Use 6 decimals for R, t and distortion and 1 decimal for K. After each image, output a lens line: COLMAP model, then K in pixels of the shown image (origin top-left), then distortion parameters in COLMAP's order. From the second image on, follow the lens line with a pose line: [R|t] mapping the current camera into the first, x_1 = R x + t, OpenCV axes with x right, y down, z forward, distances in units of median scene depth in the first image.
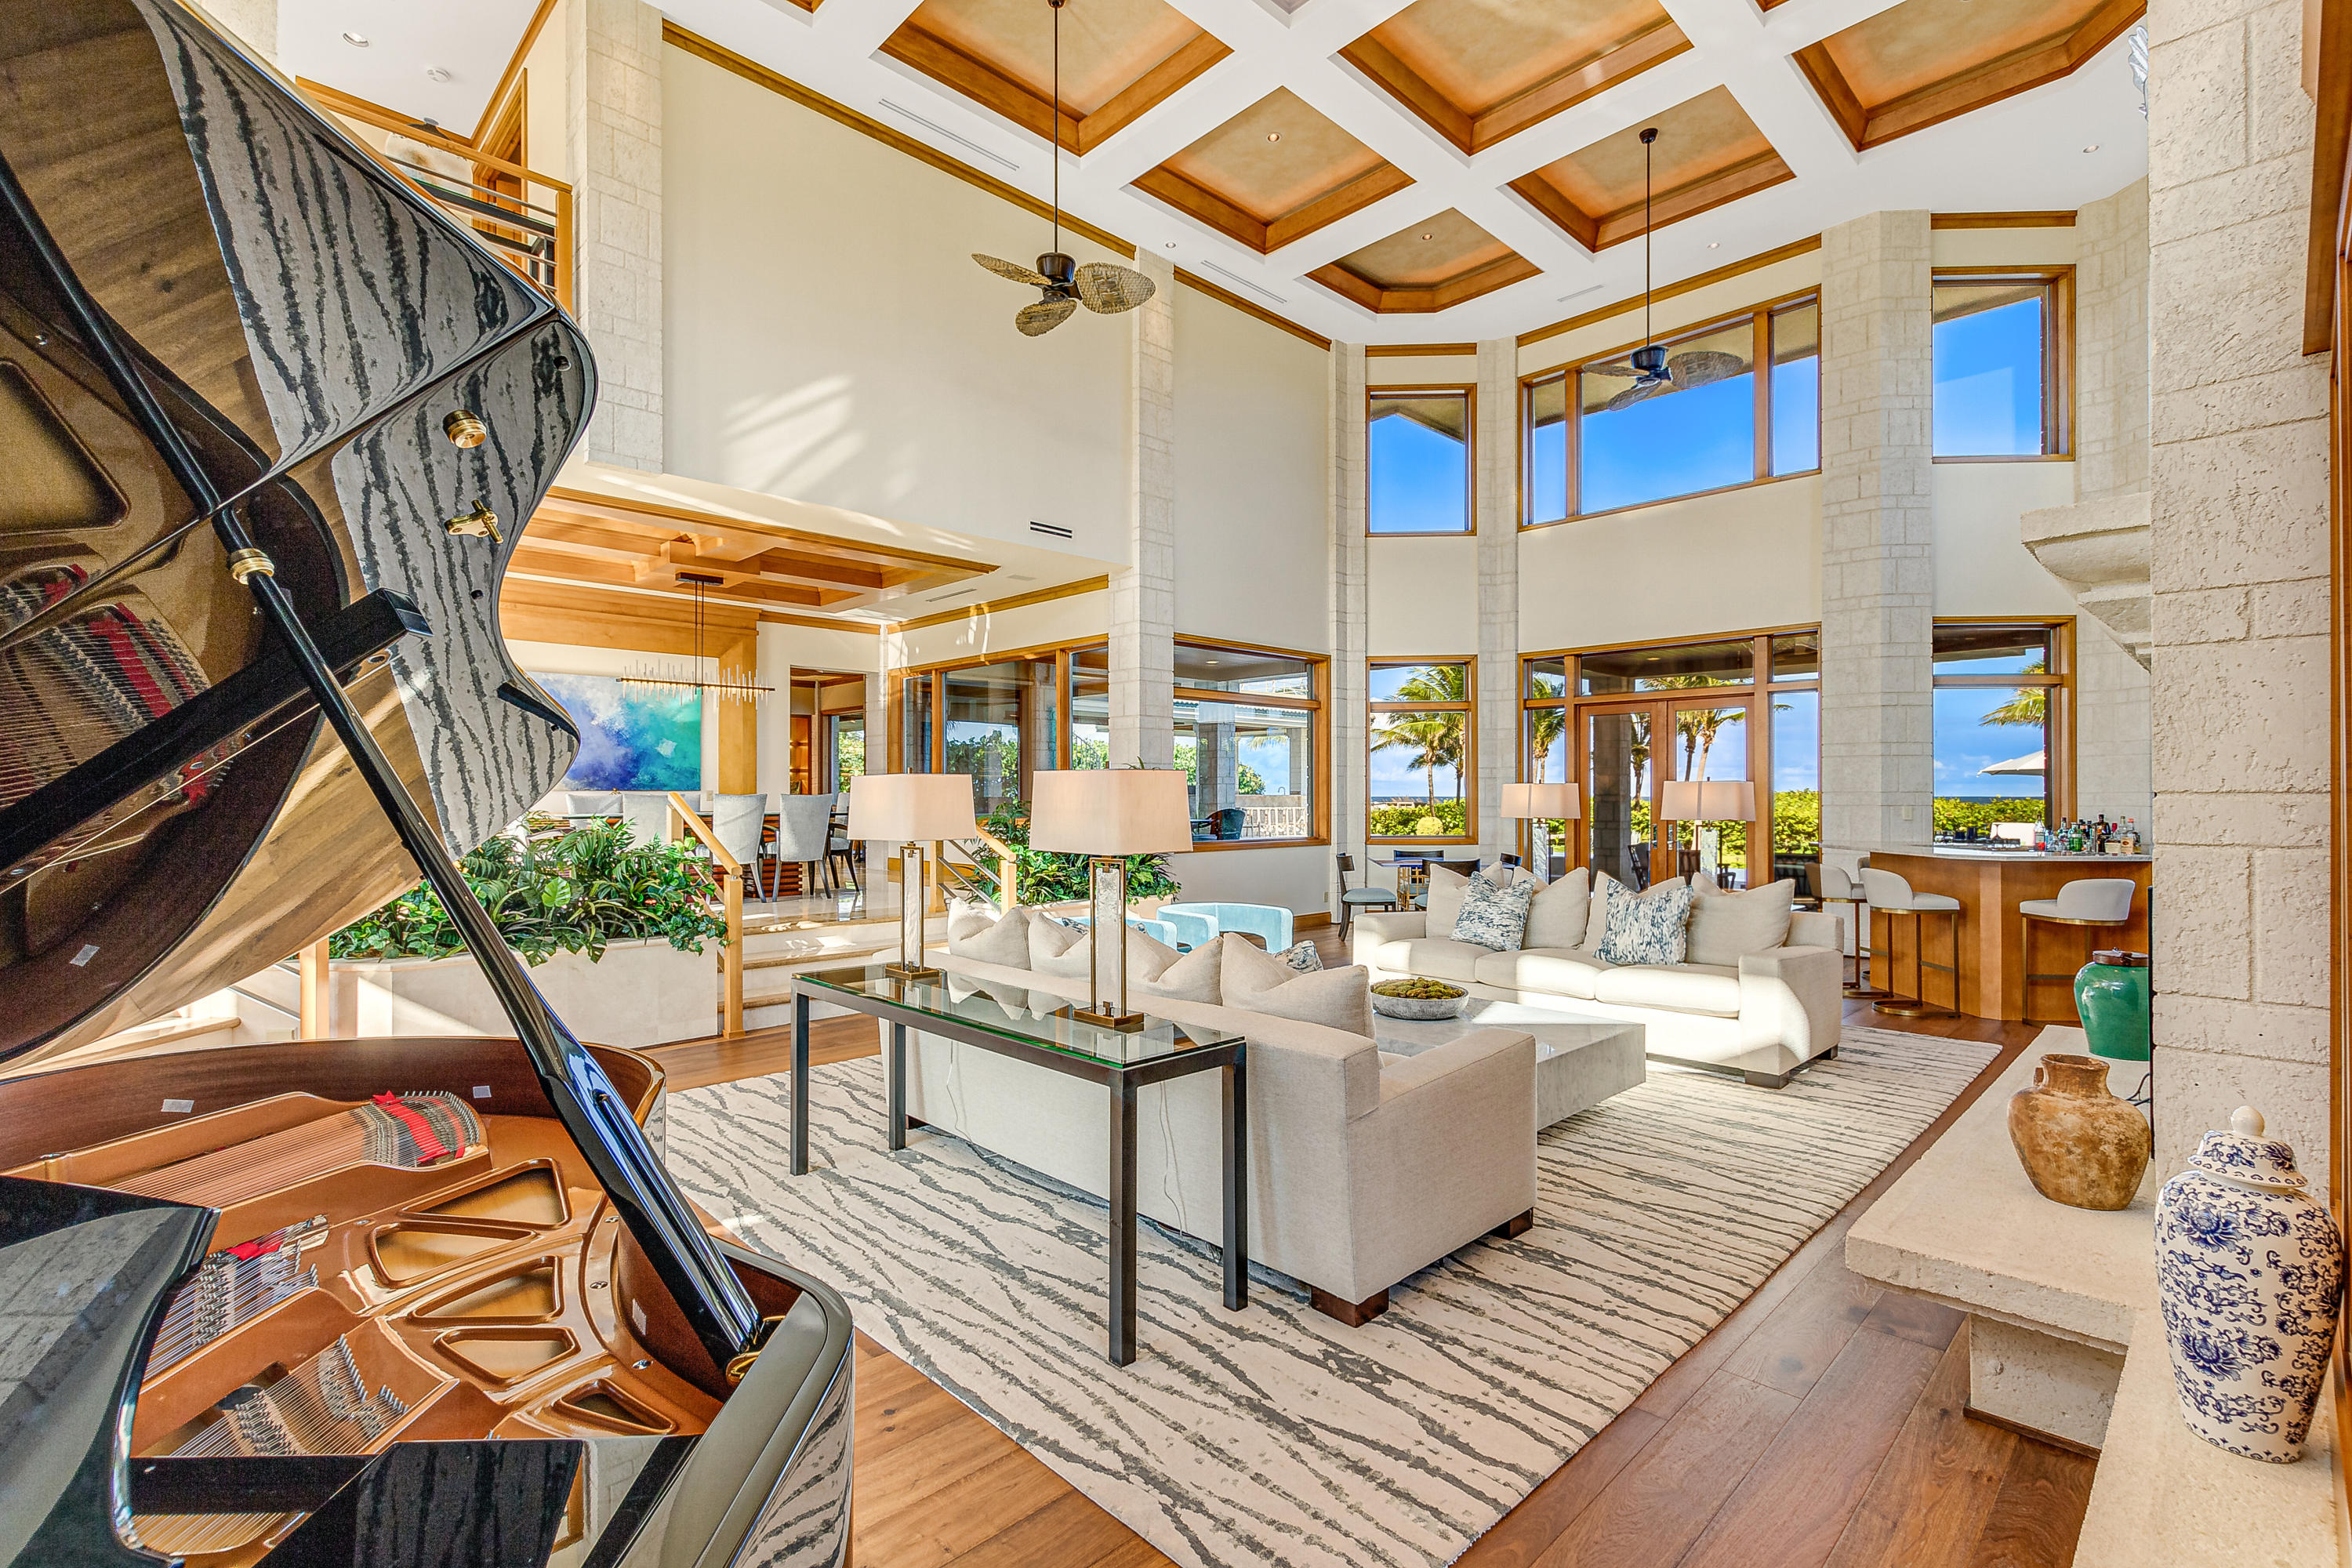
lens RADIAL K [[1060.1, 0, 1165.0], [0, 1060.1, 786.6], [0, 0, 1]] dist [0.008609, -0.001507]
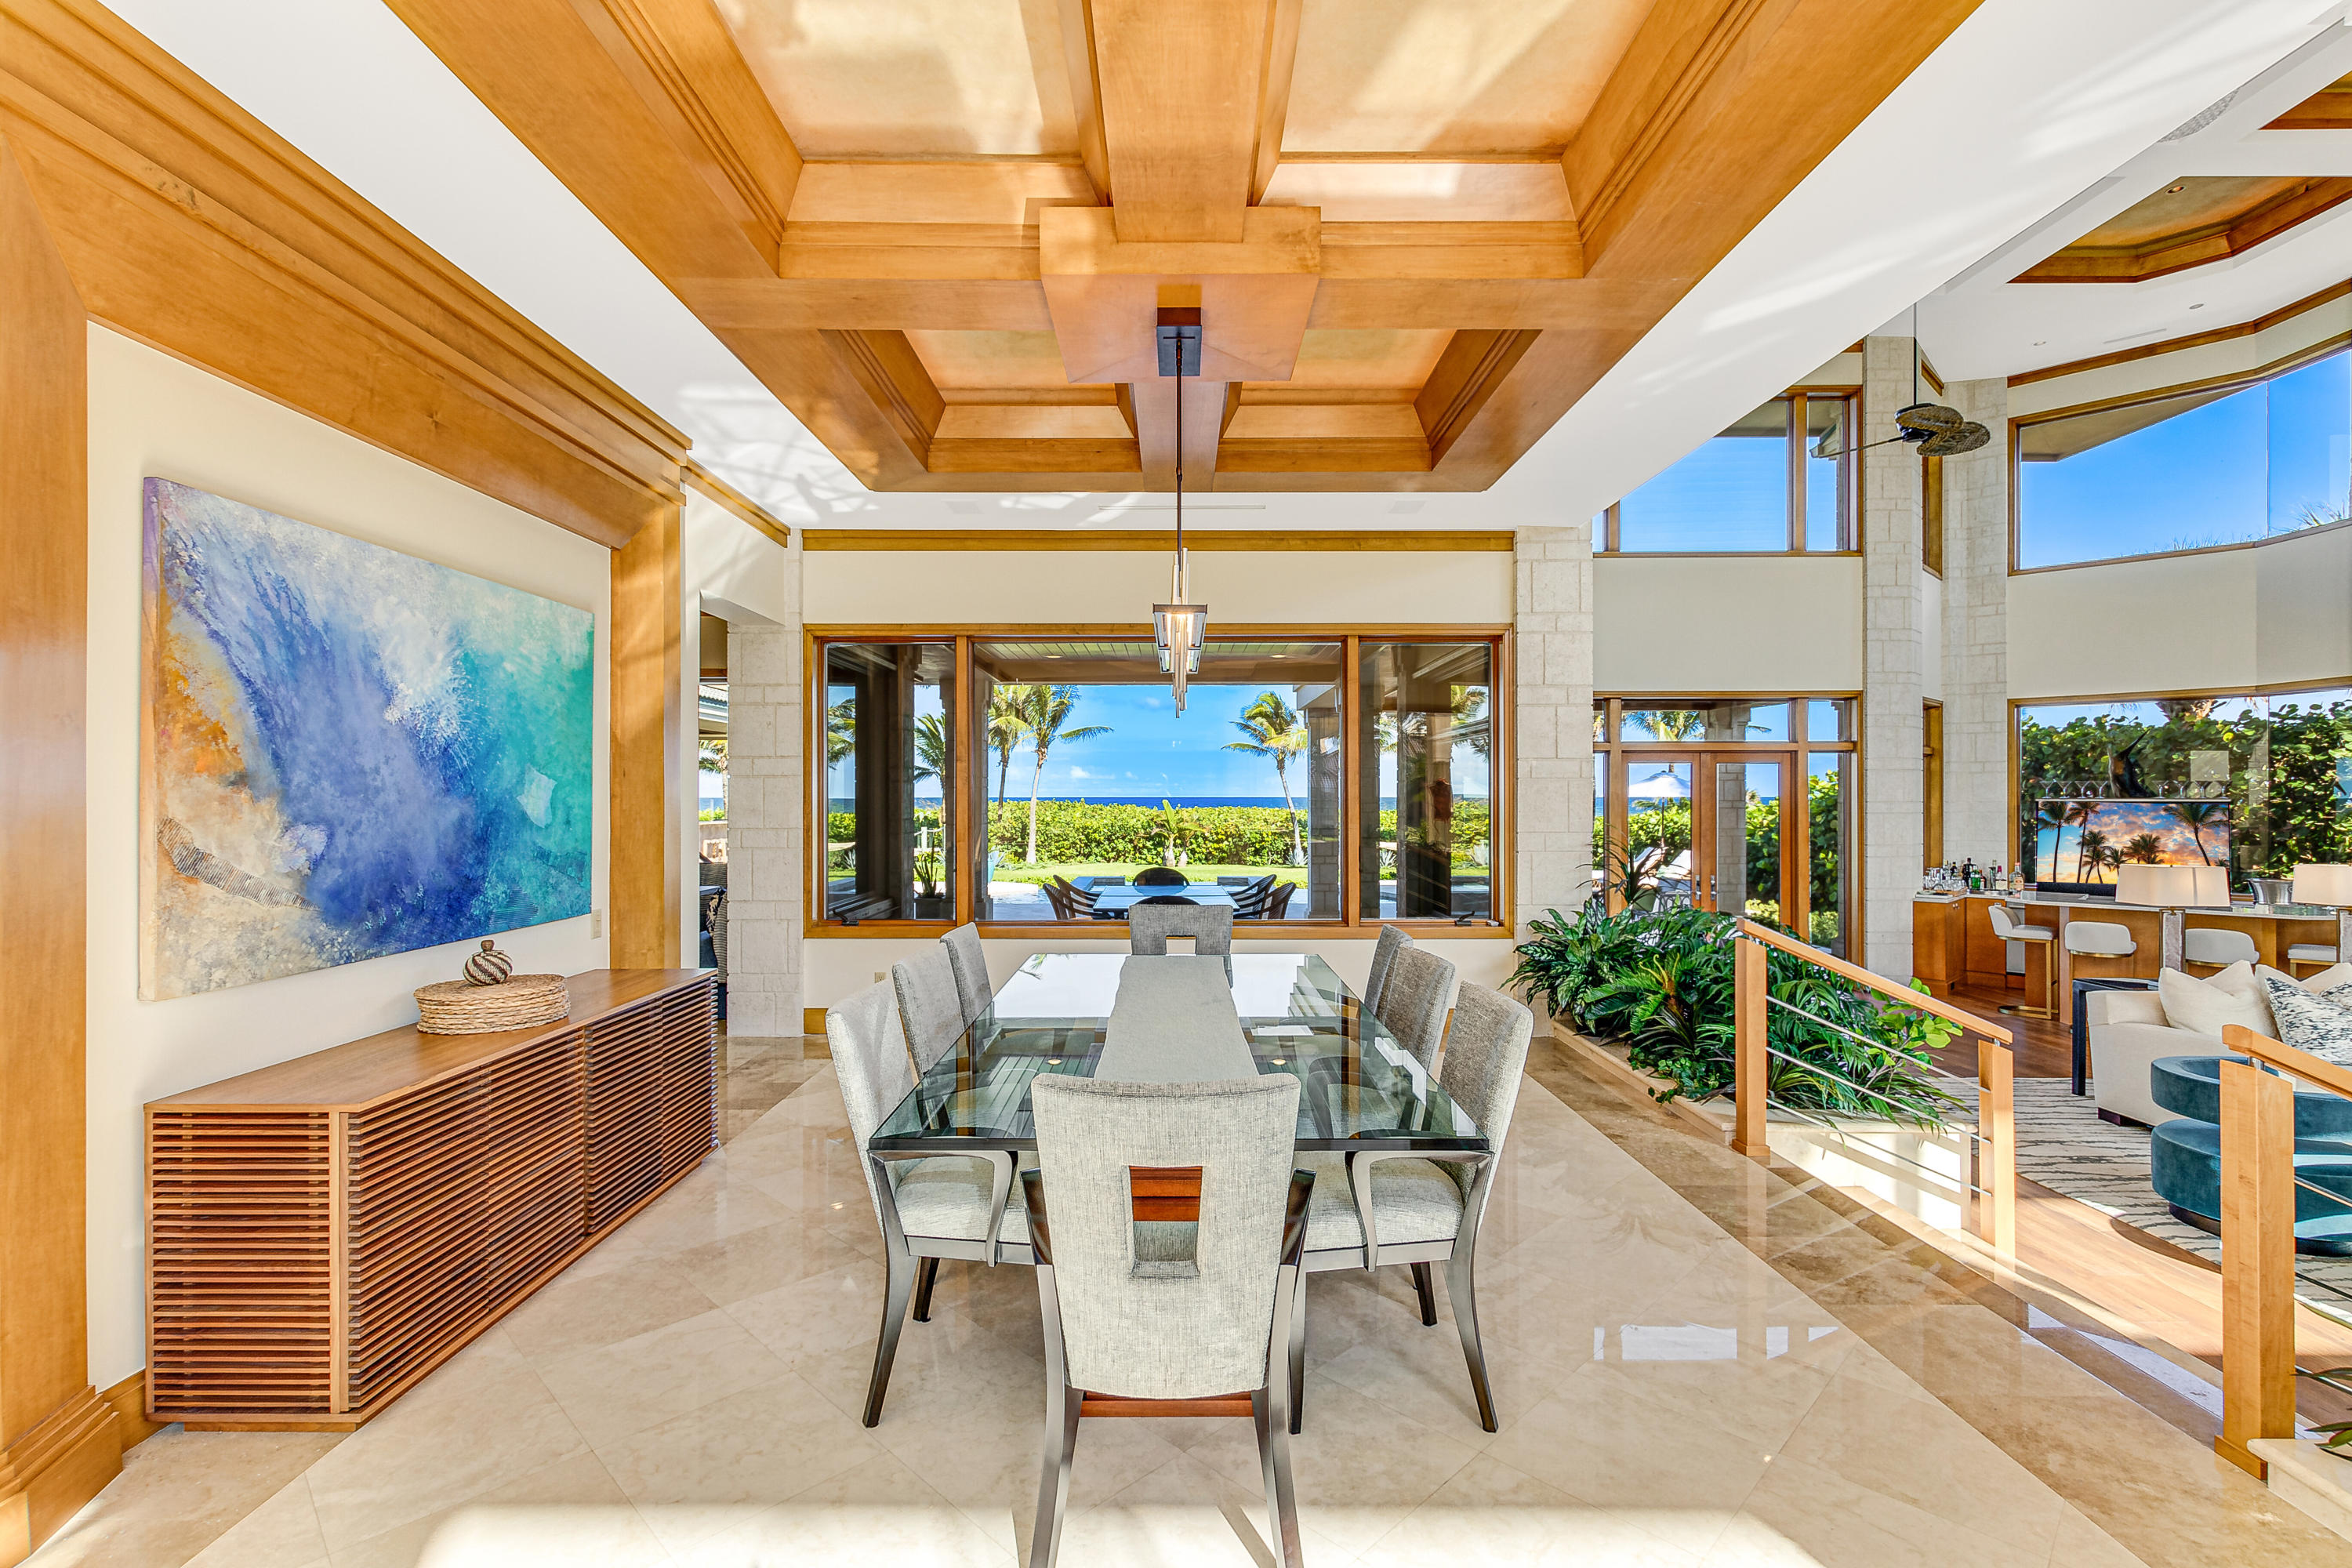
lens RADIAL K [[1068.7, 0, 1175.7], [0, 1068.7, 797.2], [0, 0, 1]] dist [0.002299, 0.000212]
pose [[0.693079, -0.000649, 0.720861, -0.639390], [-0.005468, 0.999966, 0.006158, -0.044153], [-0.720841, -0.008210, 0.693052, 0.698177]]
